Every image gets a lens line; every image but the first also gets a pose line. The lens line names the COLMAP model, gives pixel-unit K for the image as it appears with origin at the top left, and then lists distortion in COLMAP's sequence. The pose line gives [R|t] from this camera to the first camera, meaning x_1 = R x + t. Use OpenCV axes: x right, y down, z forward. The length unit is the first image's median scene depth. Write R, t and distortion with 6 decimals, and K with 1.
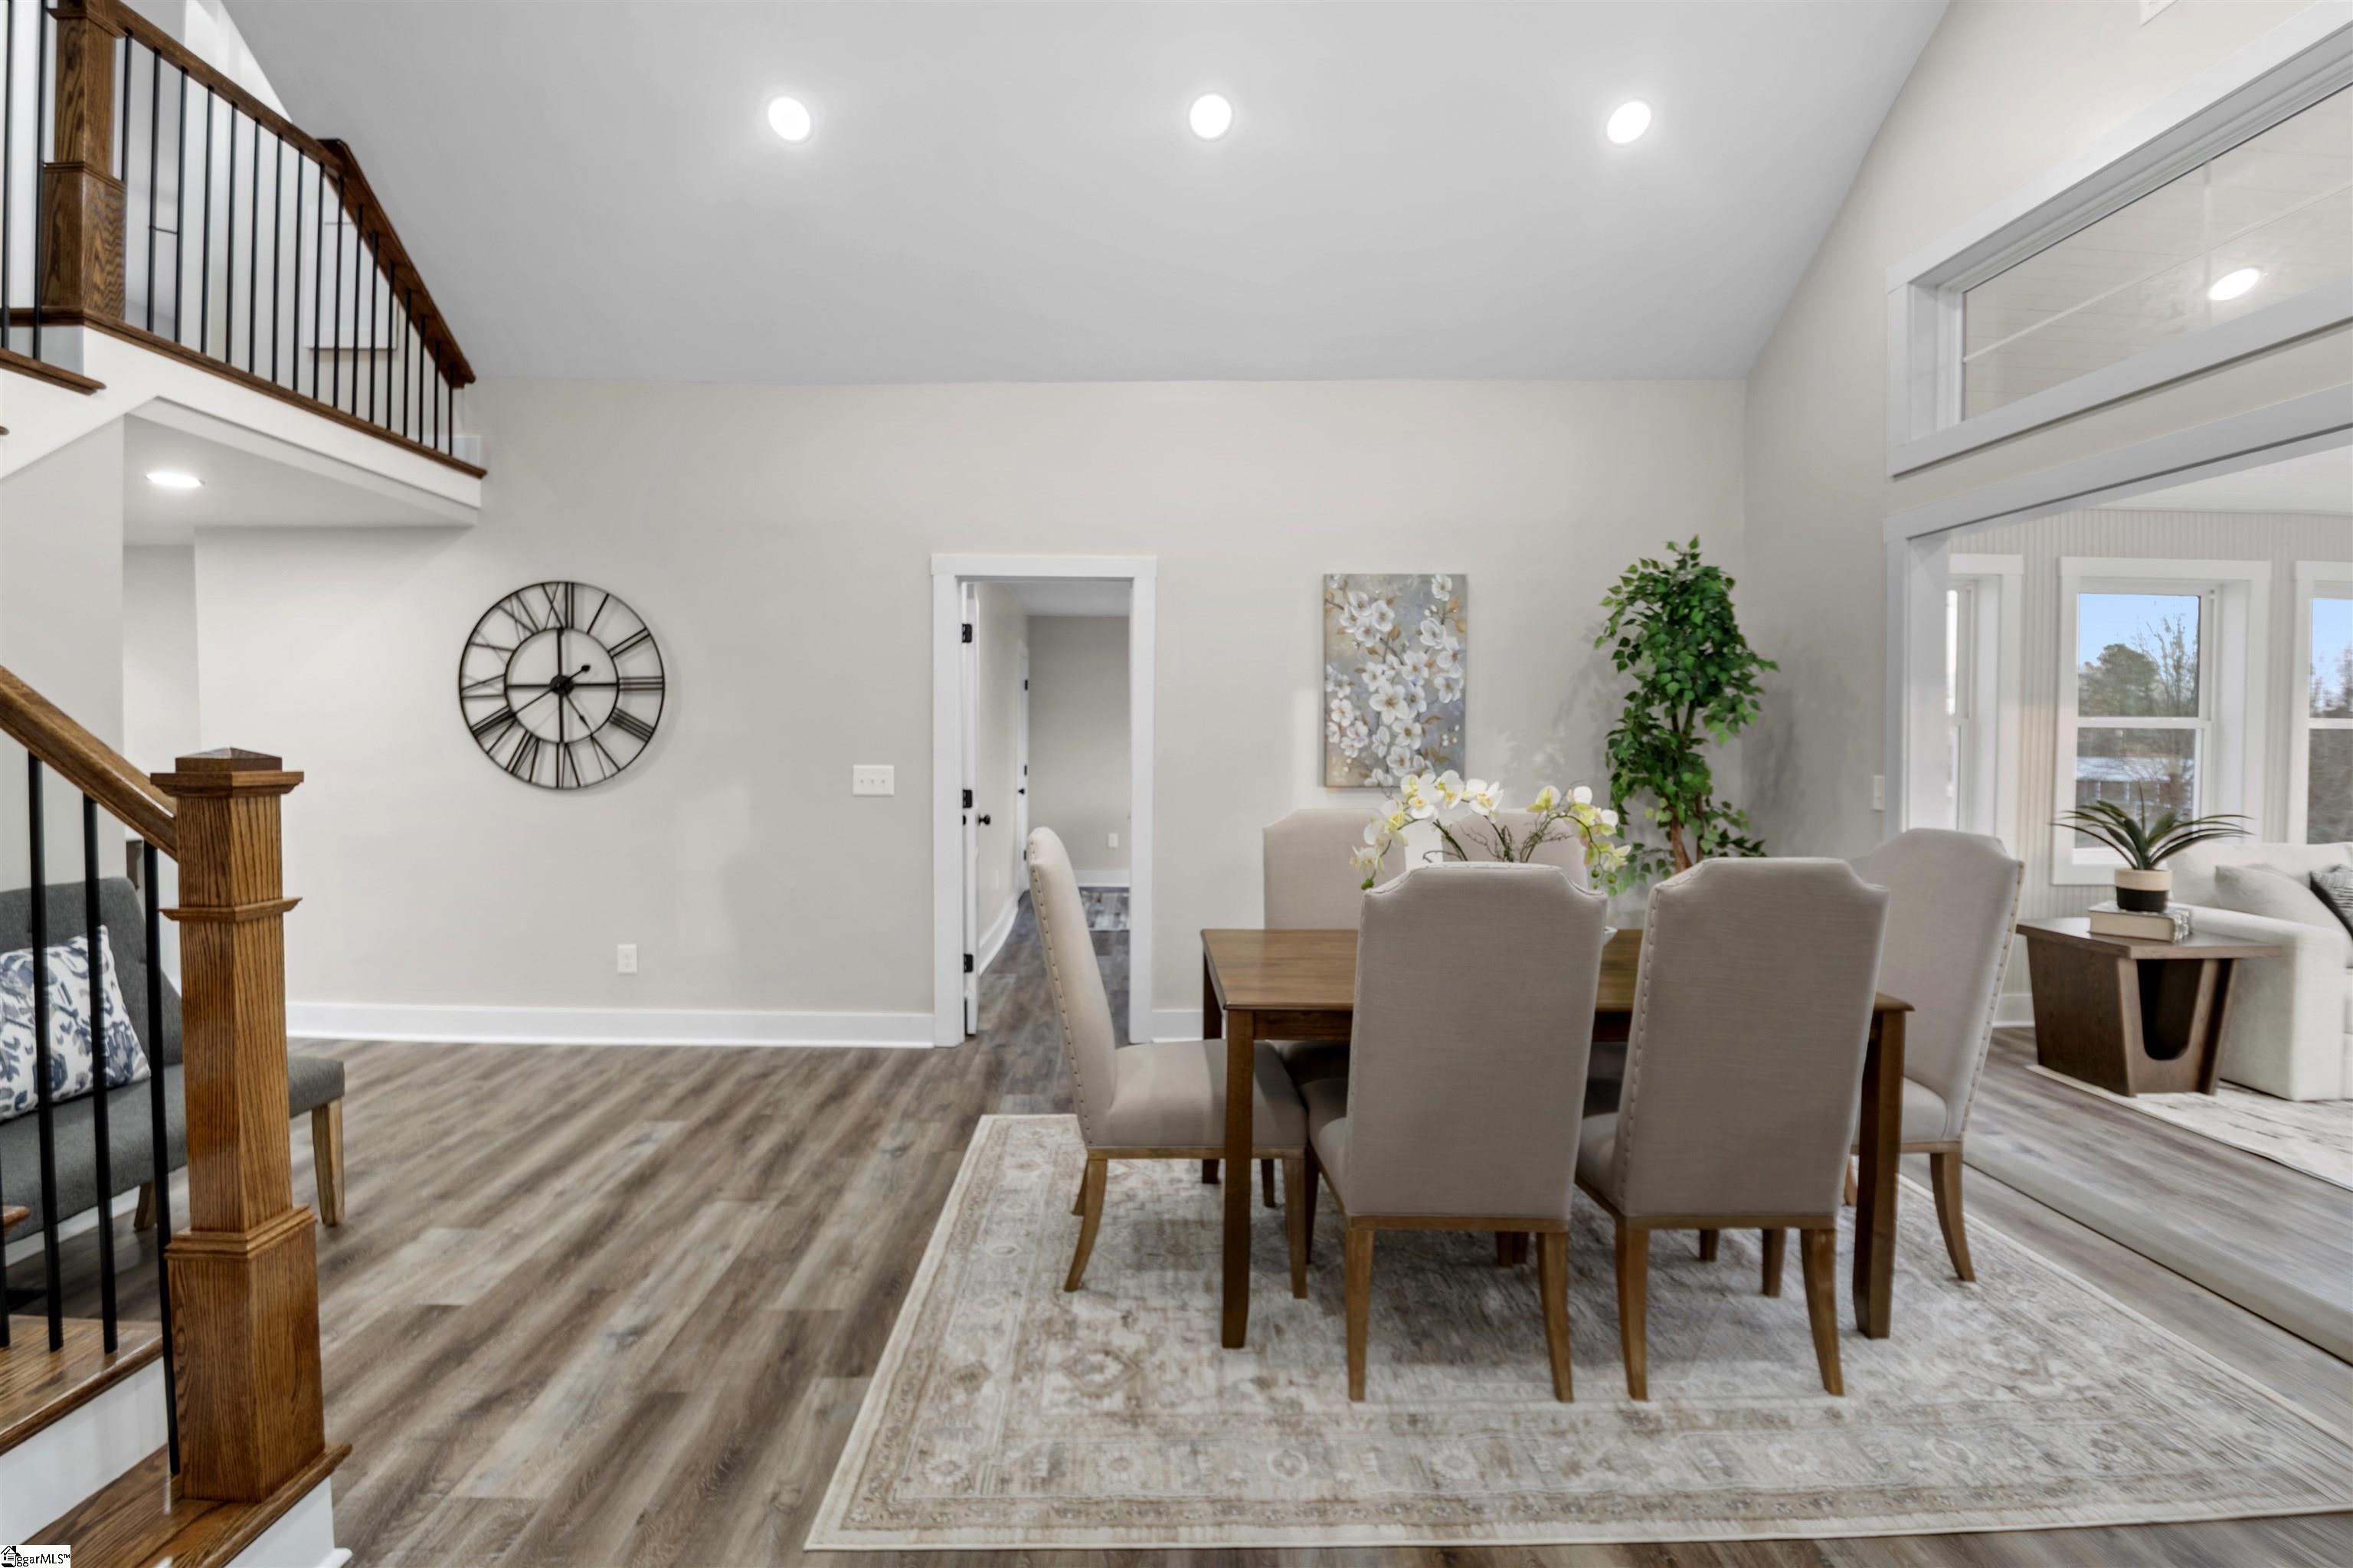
lens RADIAL K [[1046.9, 0, 1167.5], [0, 1046.9, 773.1], [0, 0, 1]] dist [-0.020546, -0.000223]
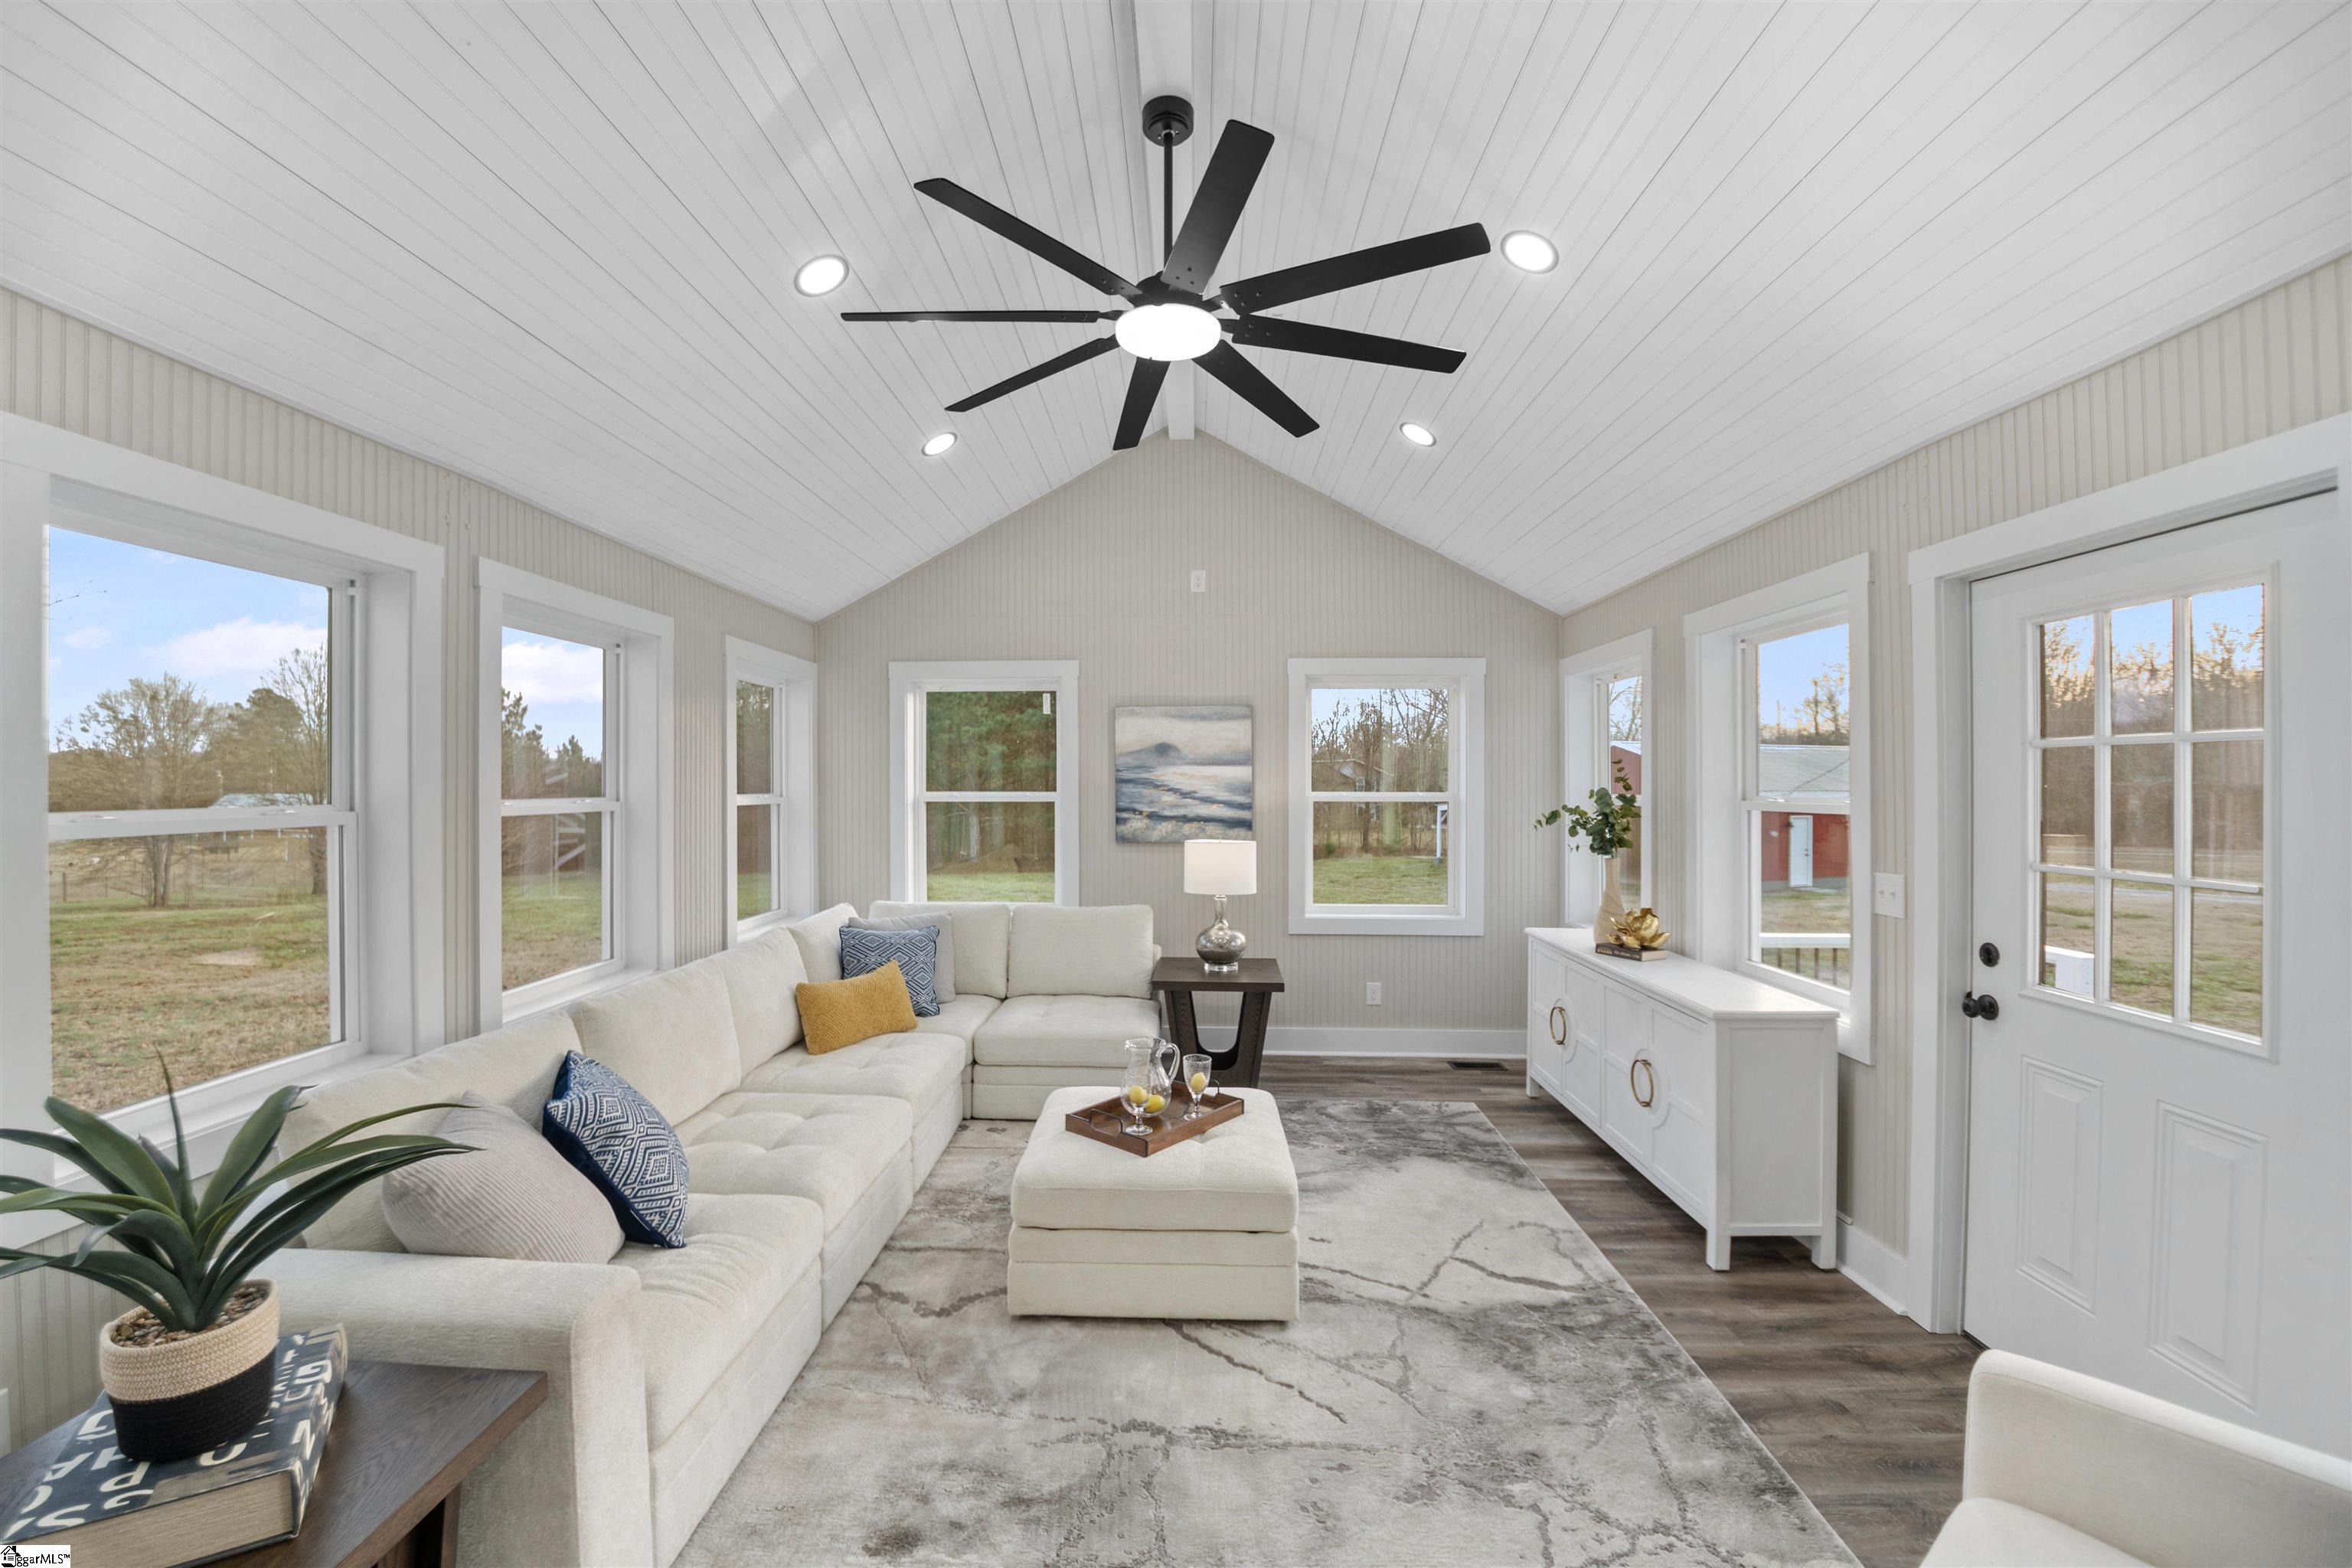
lens RADIAL K [[945.9, 0, 1167.2], [0, 945.9, 793.7], [0, 0, 1]] dist [-0.031529, -0.000210]
pose [[0.050932, -0.015323, 0.998585, 0.593260], [0.028661, 0.999493, 0.013875, -0.061799], [-0.998291, 0.027914, 0.051345, 0.588994]]
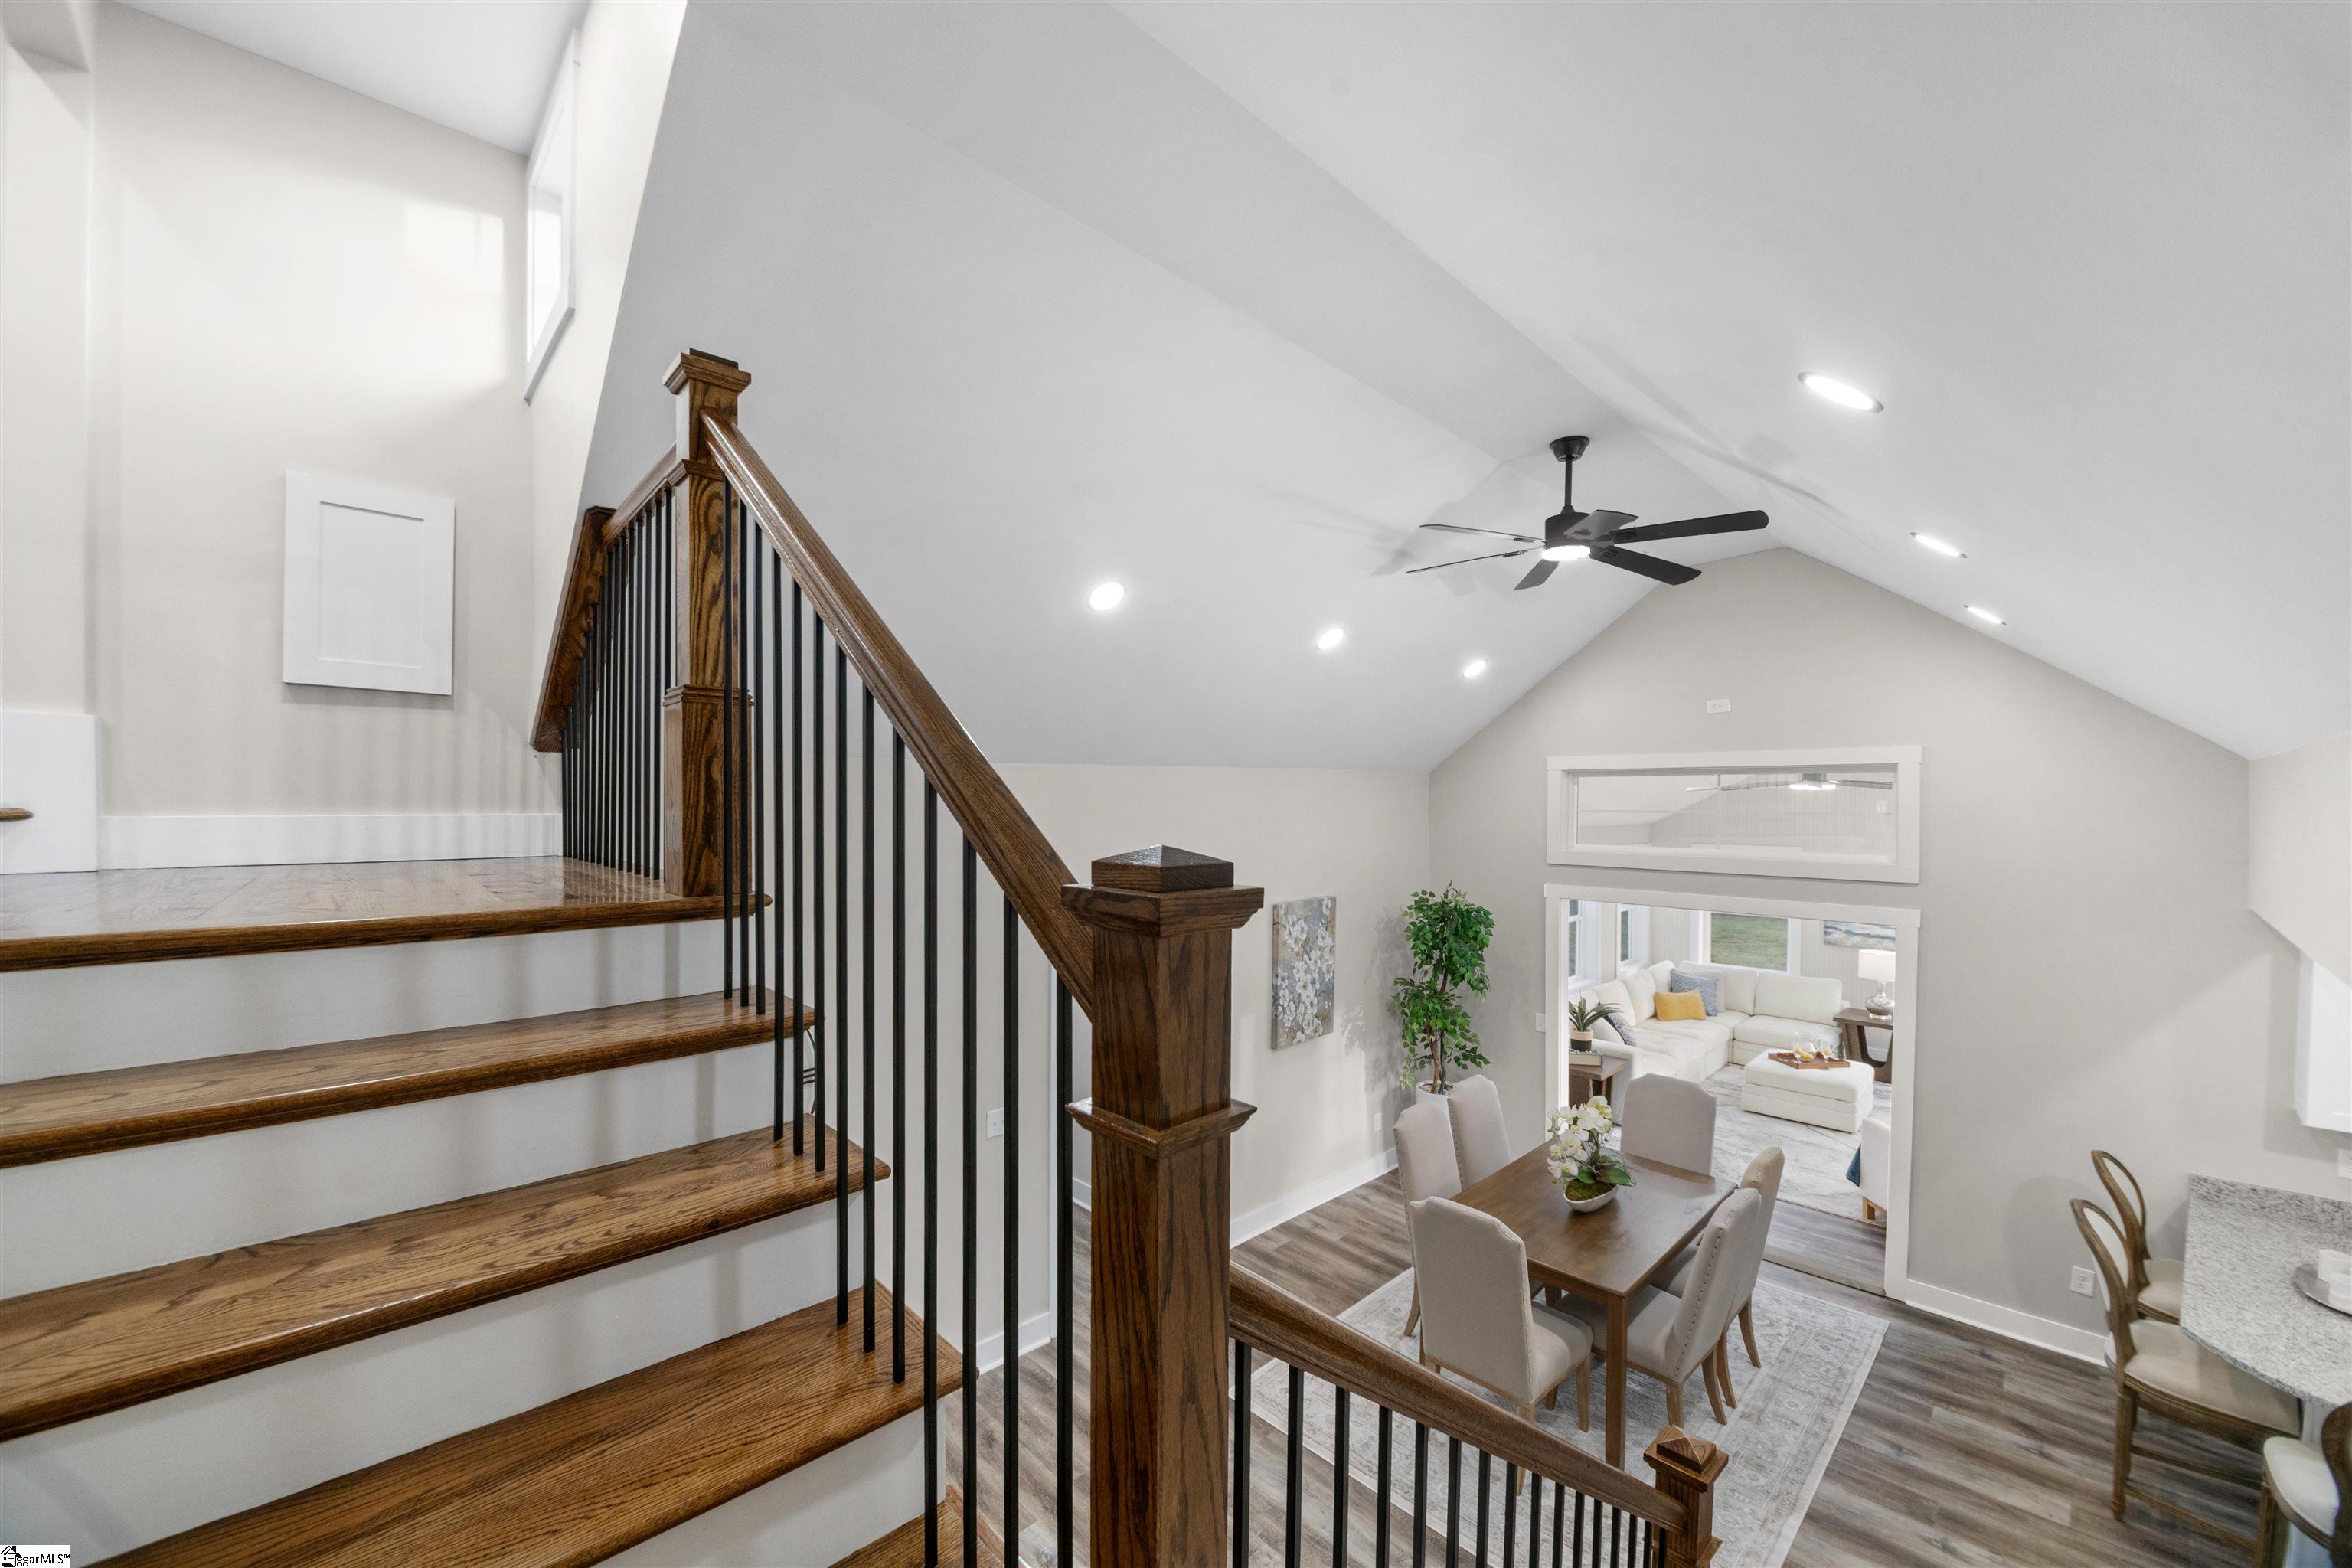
lens RADIAL K [[901.3, 0, 1105.2], [0, 901.3, 799.5], [0, 0, 1]] dist [-0.036227, -0.000024]
pose [[0.776039, -0.003976, 0.630672, -0.813666], [0.020369, 0.999616, -0.018762, -0.315191], [-0.630355, 0.027406, 0.775823, 0.178846]]
